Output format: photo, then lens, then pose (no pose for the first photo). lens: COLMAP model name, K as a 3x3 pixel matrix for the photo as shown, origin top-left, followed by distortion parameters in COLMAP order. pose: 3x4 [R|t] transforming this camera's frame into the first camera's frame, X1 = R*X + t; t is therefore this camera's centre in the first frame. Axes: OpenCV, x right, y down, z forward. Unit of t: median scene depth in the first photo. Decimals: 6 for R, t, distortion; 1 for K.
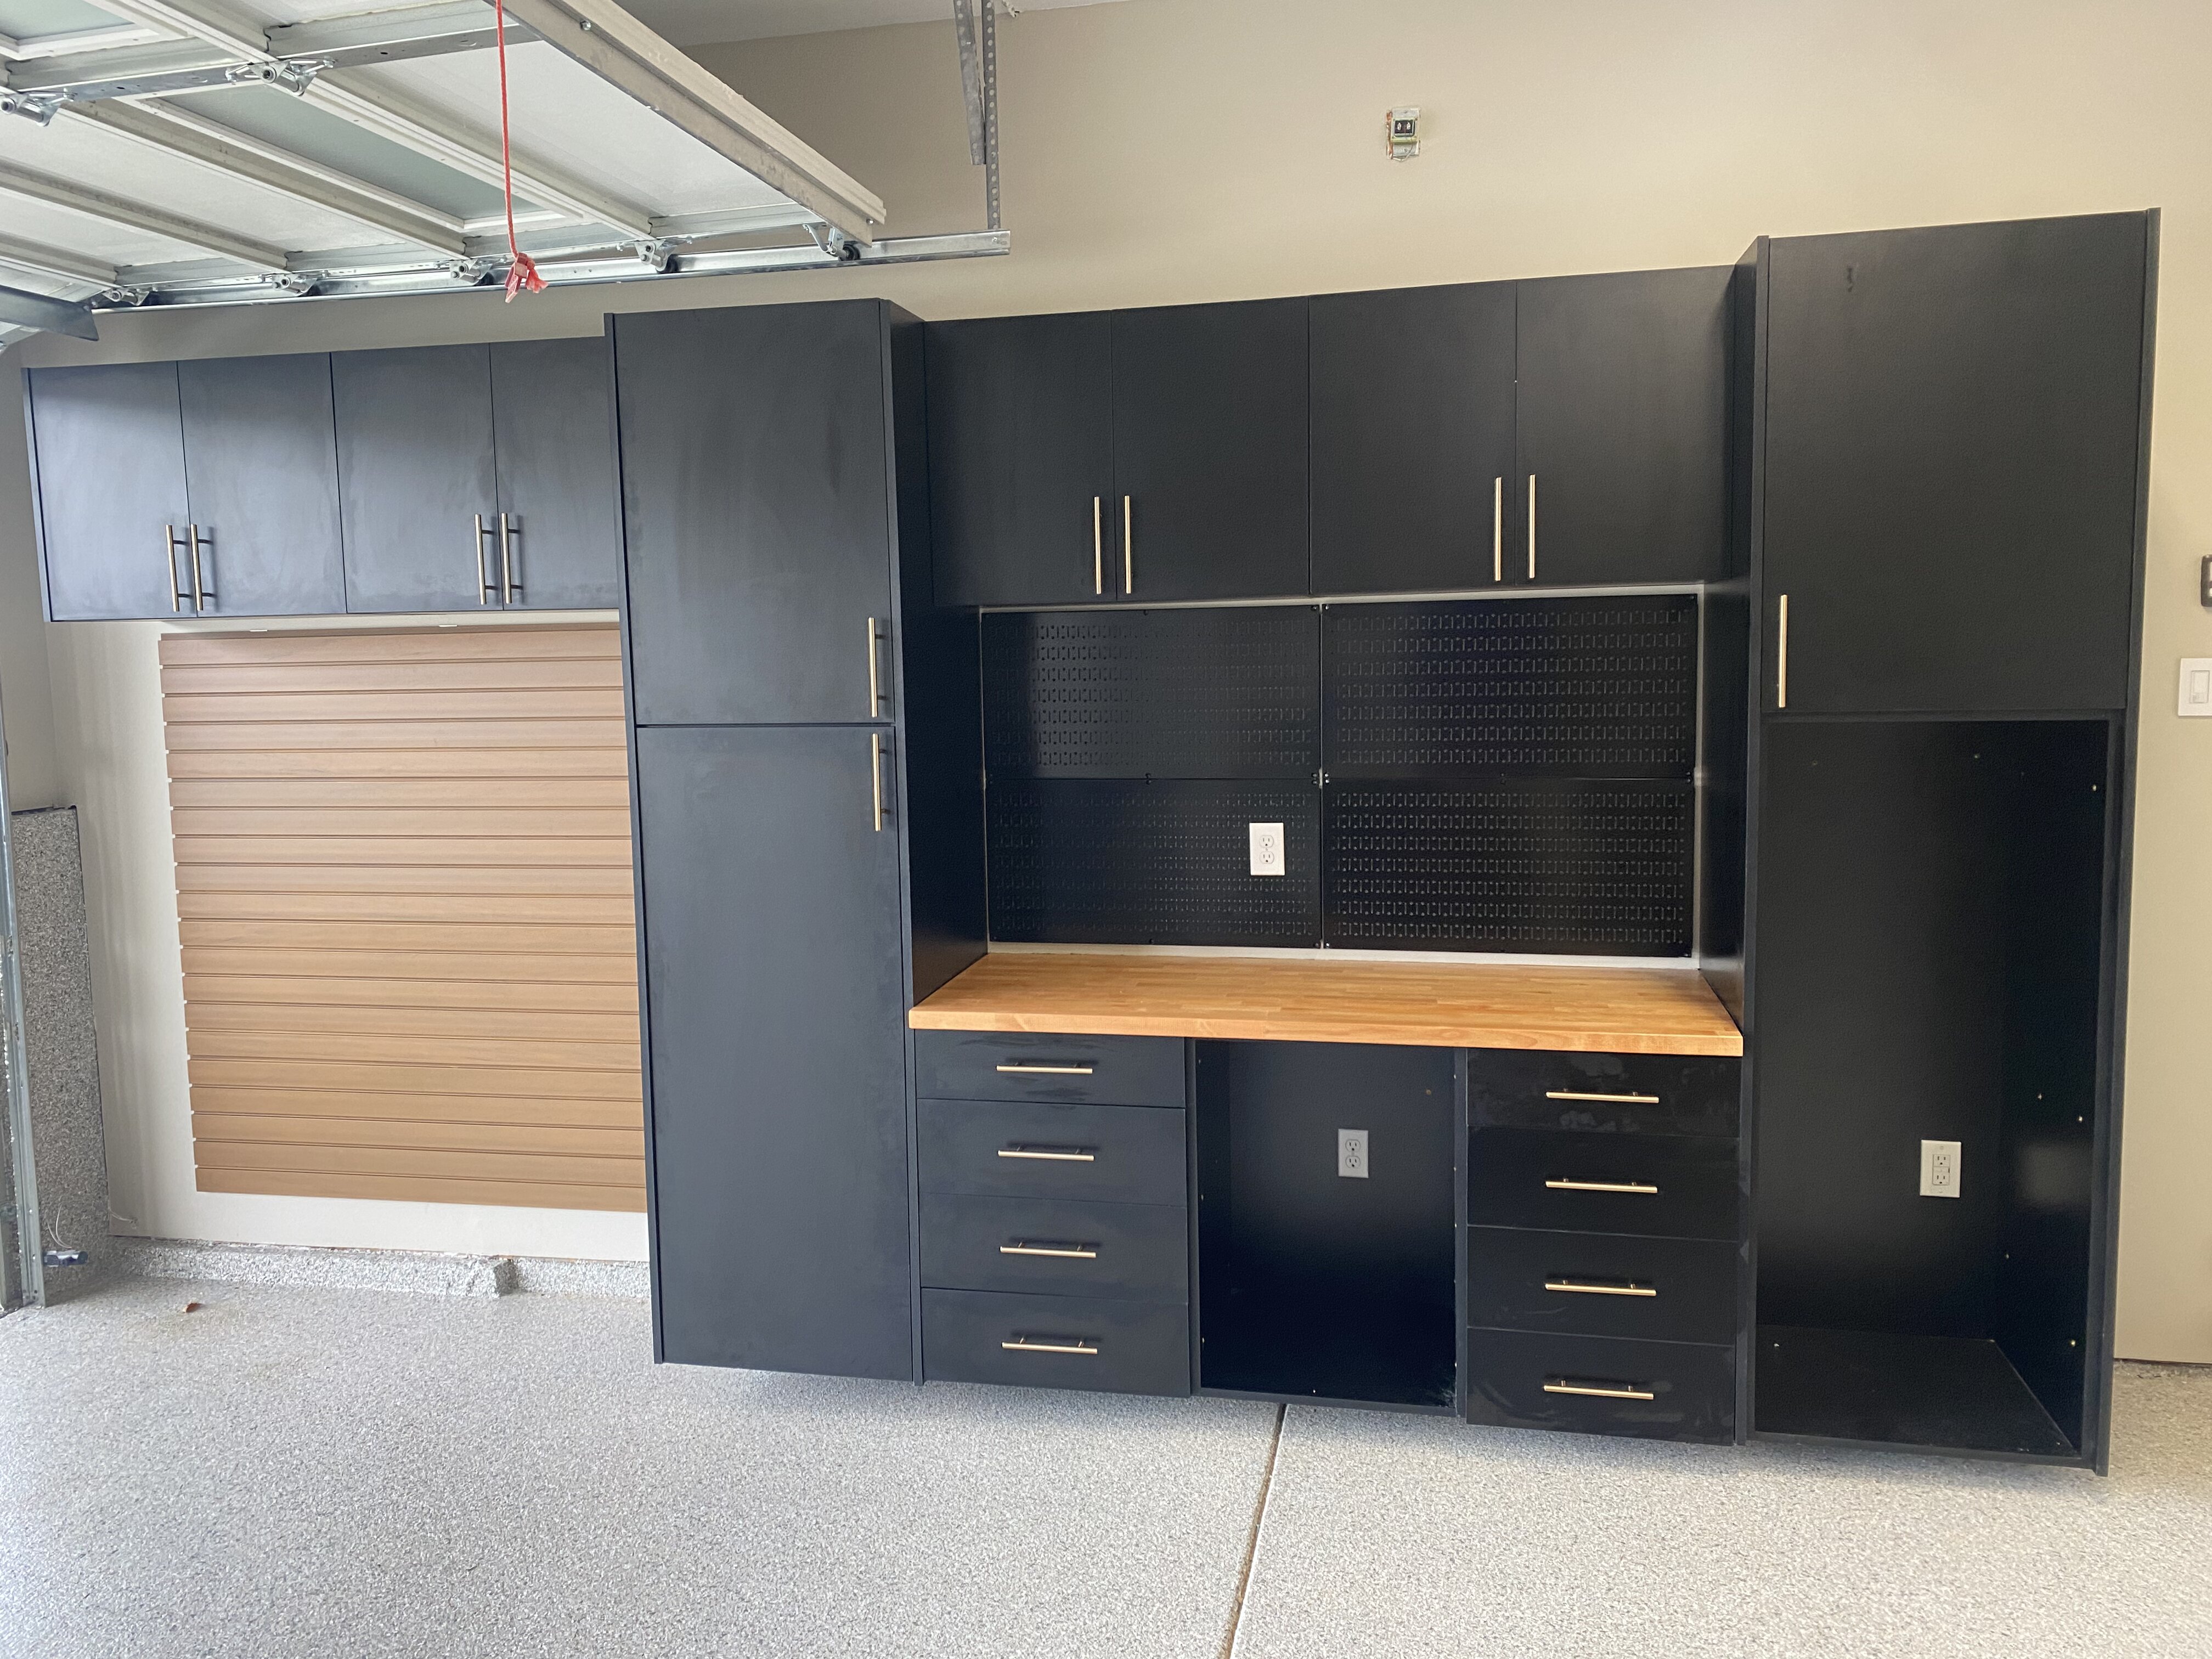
lens RADIAL K [[1678.4, 0, 1106.5], [0, 1678.4, 807.6], [0, 0, 1]] dist [0.123904, -0.139130]
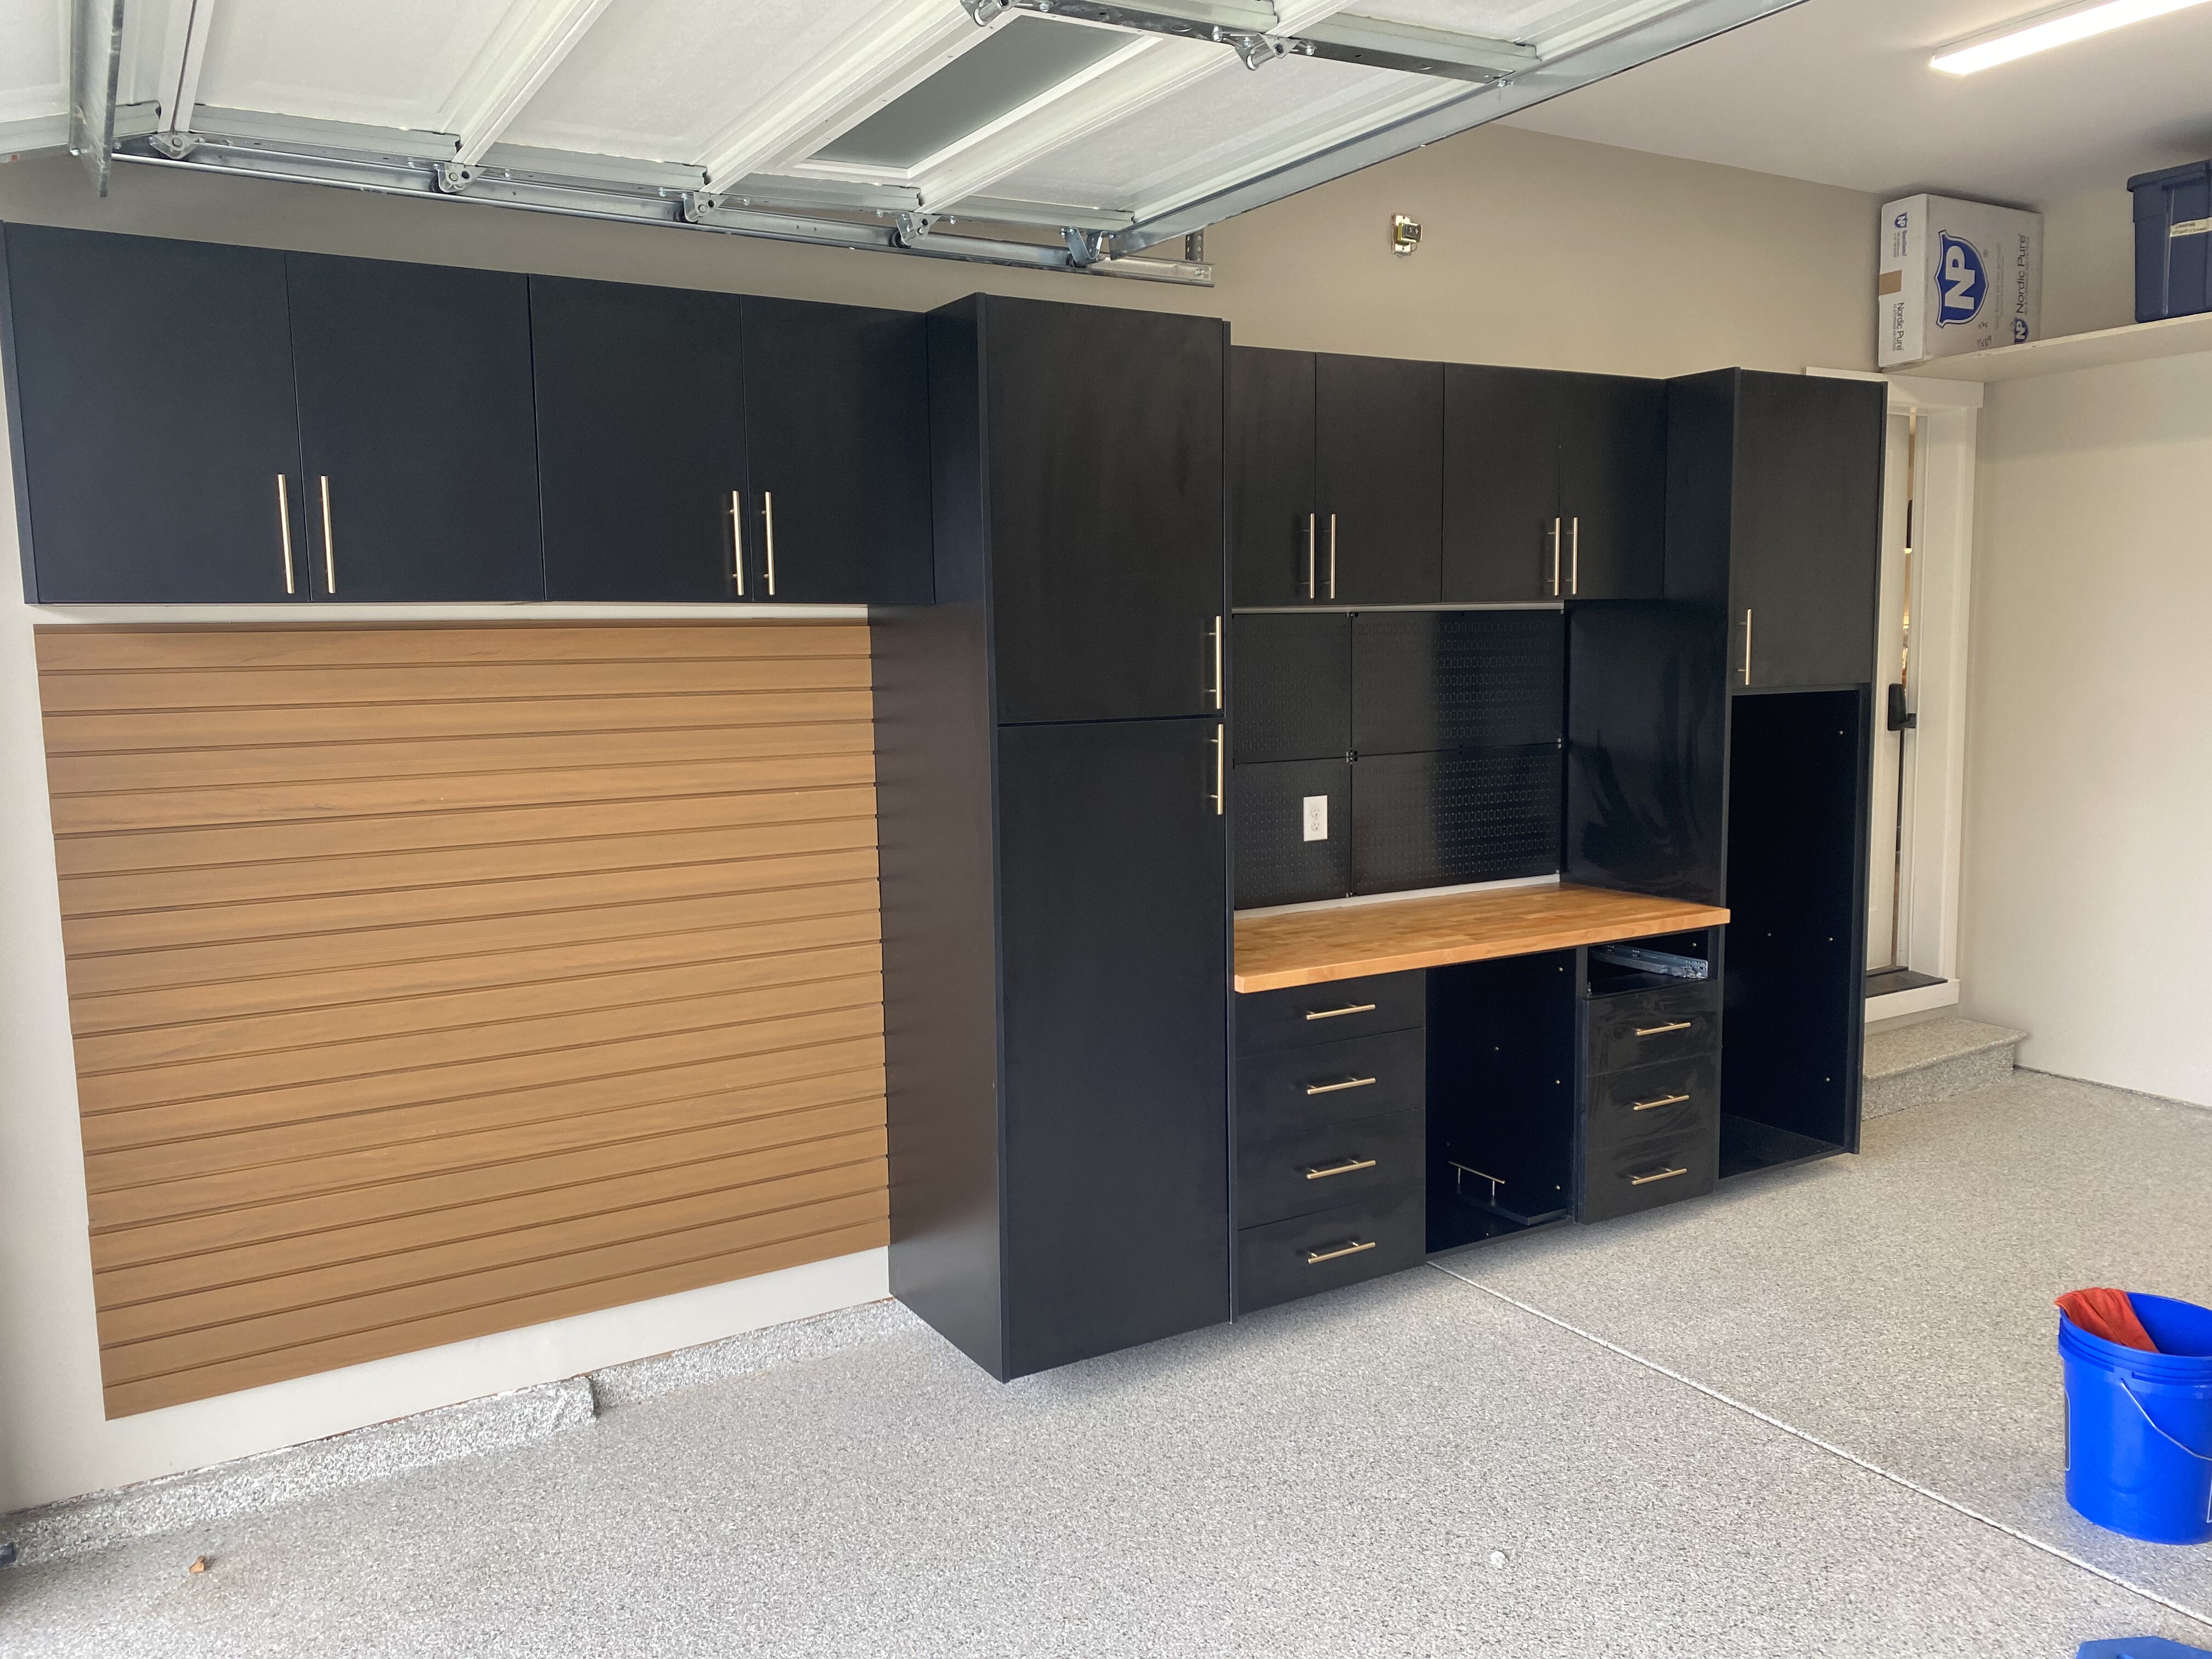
lens RADIAL K [[1684.8, 0, 1097.2], [0, 1684.8, 834.5], [0, 0, 1]] dist [0.114102, -0.106408]
pose [[0.728737, -0.071370, 0.681065, -0.830511], [0.070057, 0.997106, 0.029527, -0.009839], [-0.681201, 0.026196, 0.731627, 0.237762]]
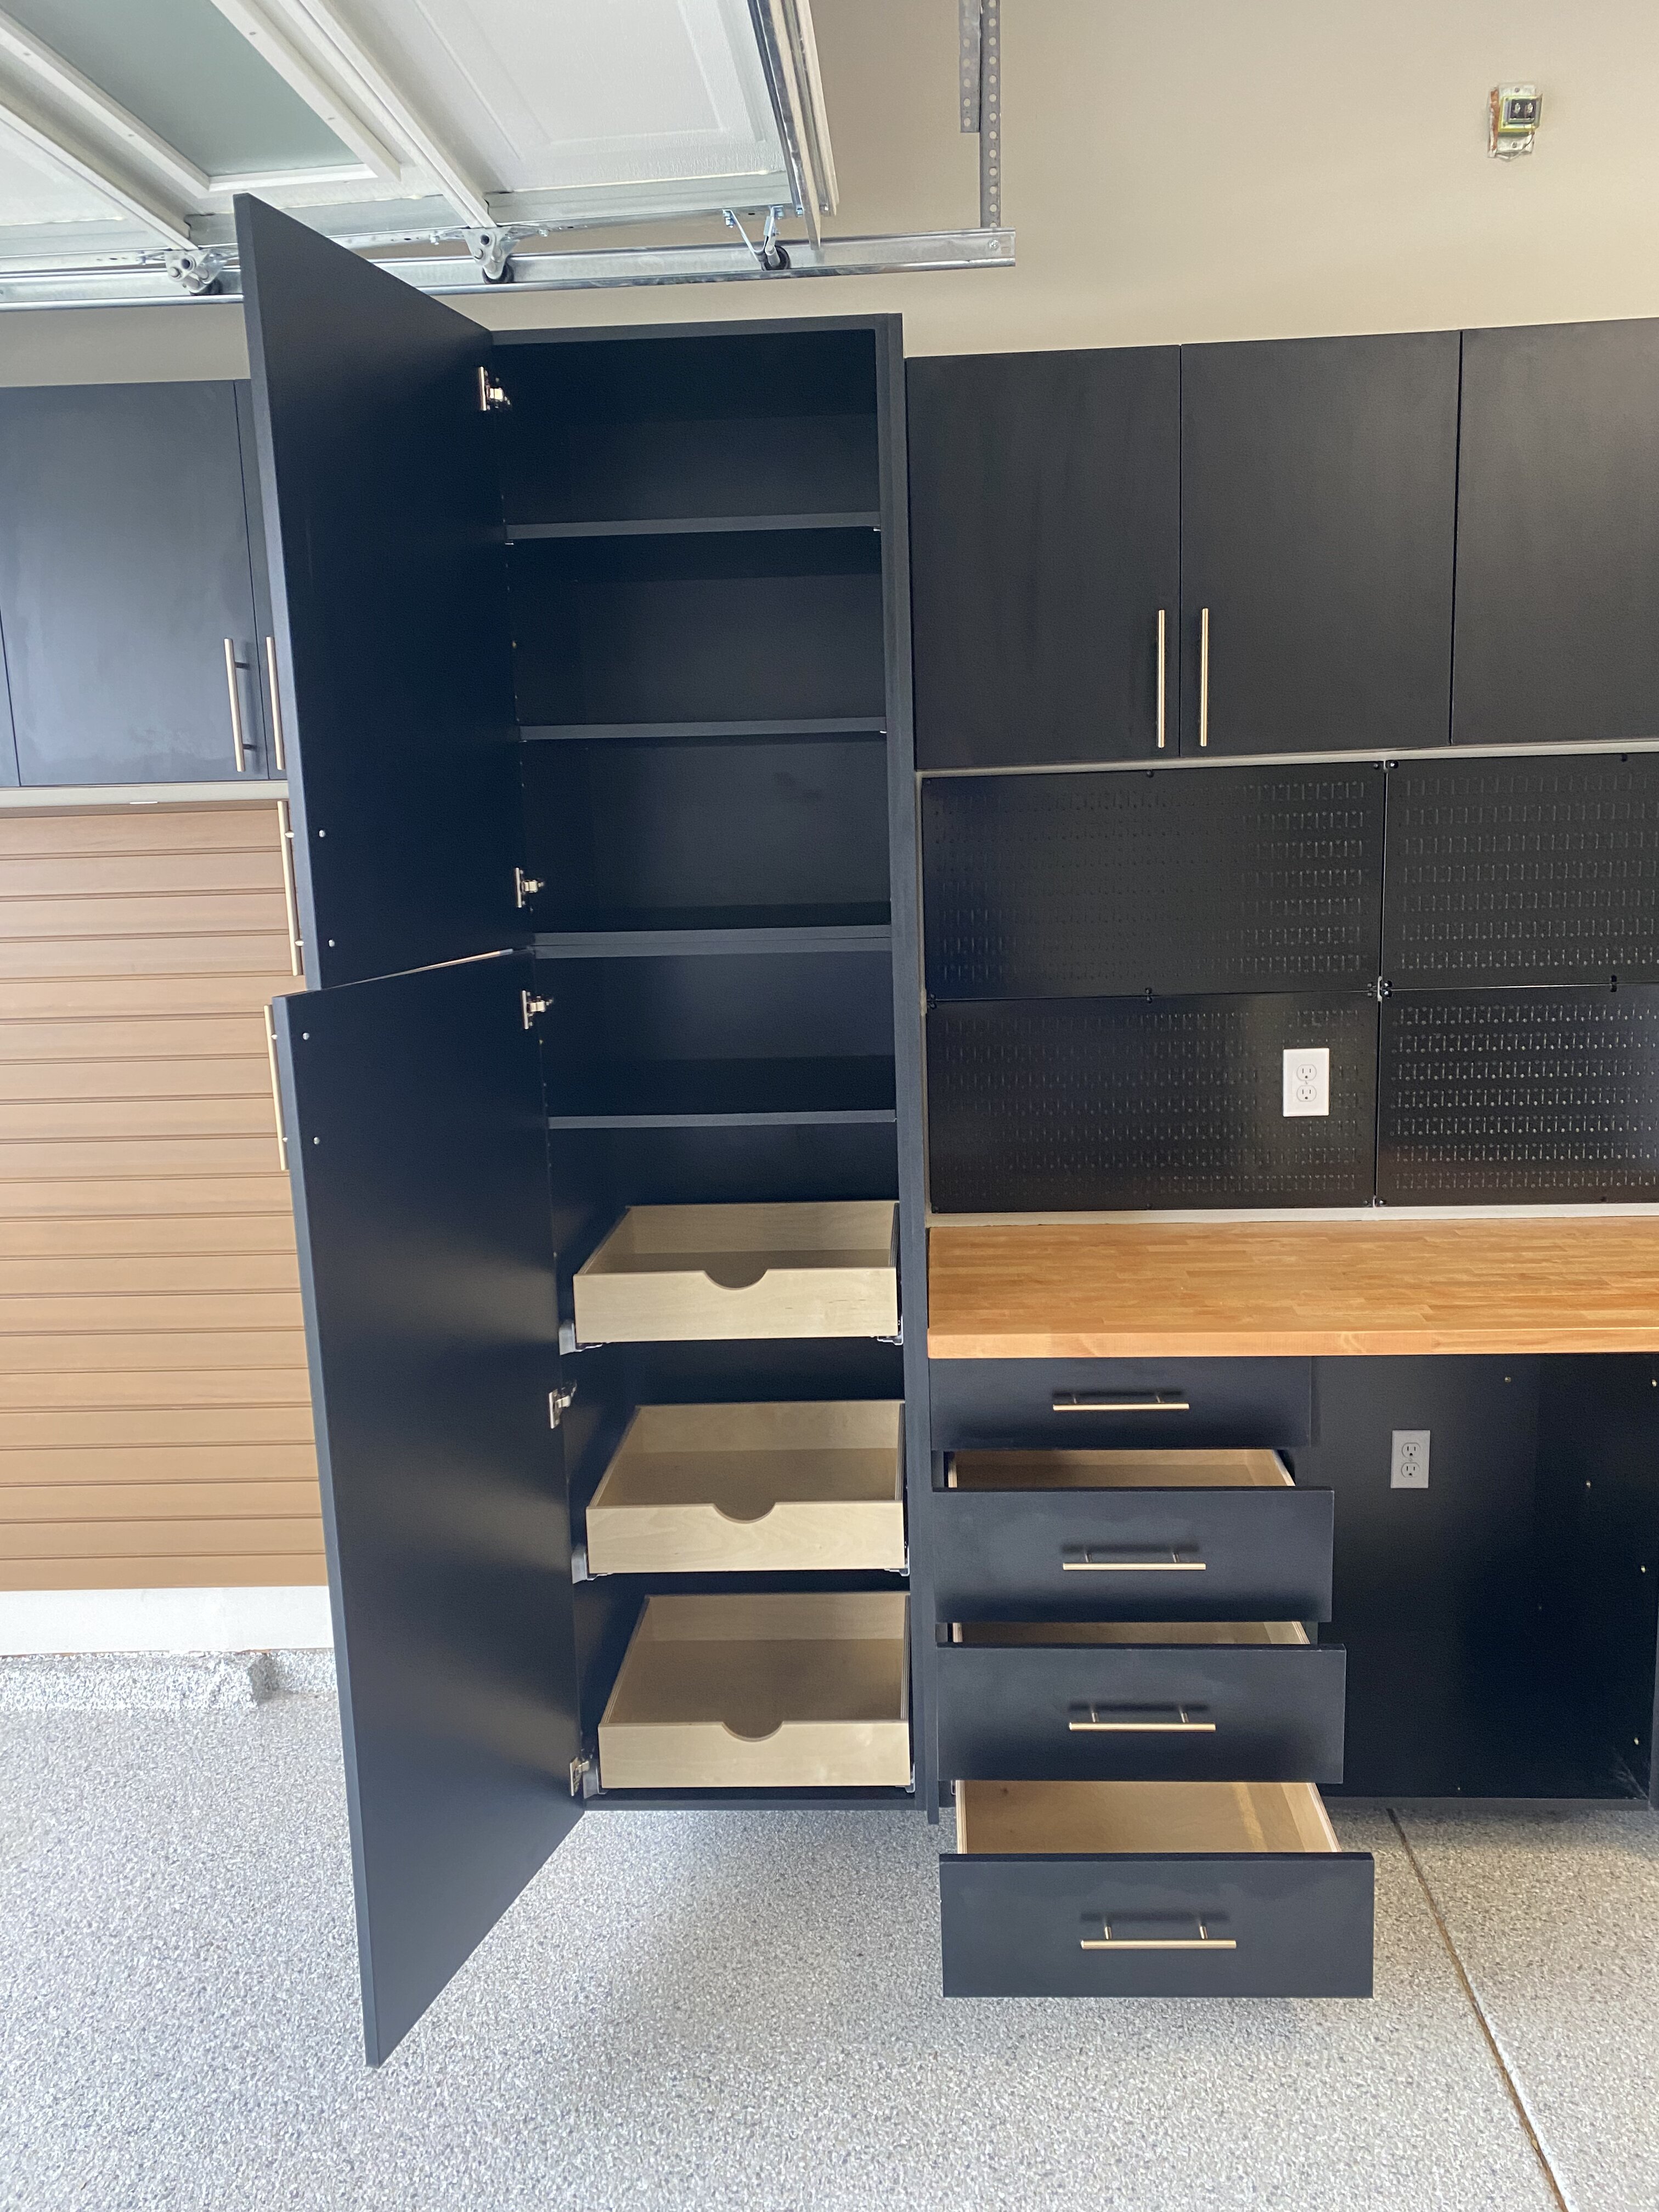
lens RADIAL K [[1692.0, 0, 881.2], [0, 1692.0, 1090.3], [0, 0, 1]] dist [-0.001430, 0.074716]
pose [[0.985148, -0.038219, 0.167397, -0.227762], [0.027176, 0.997331, 0.067771, -0.029783], [-0.169541, -0.062216, 0.983557, 0.271360]]
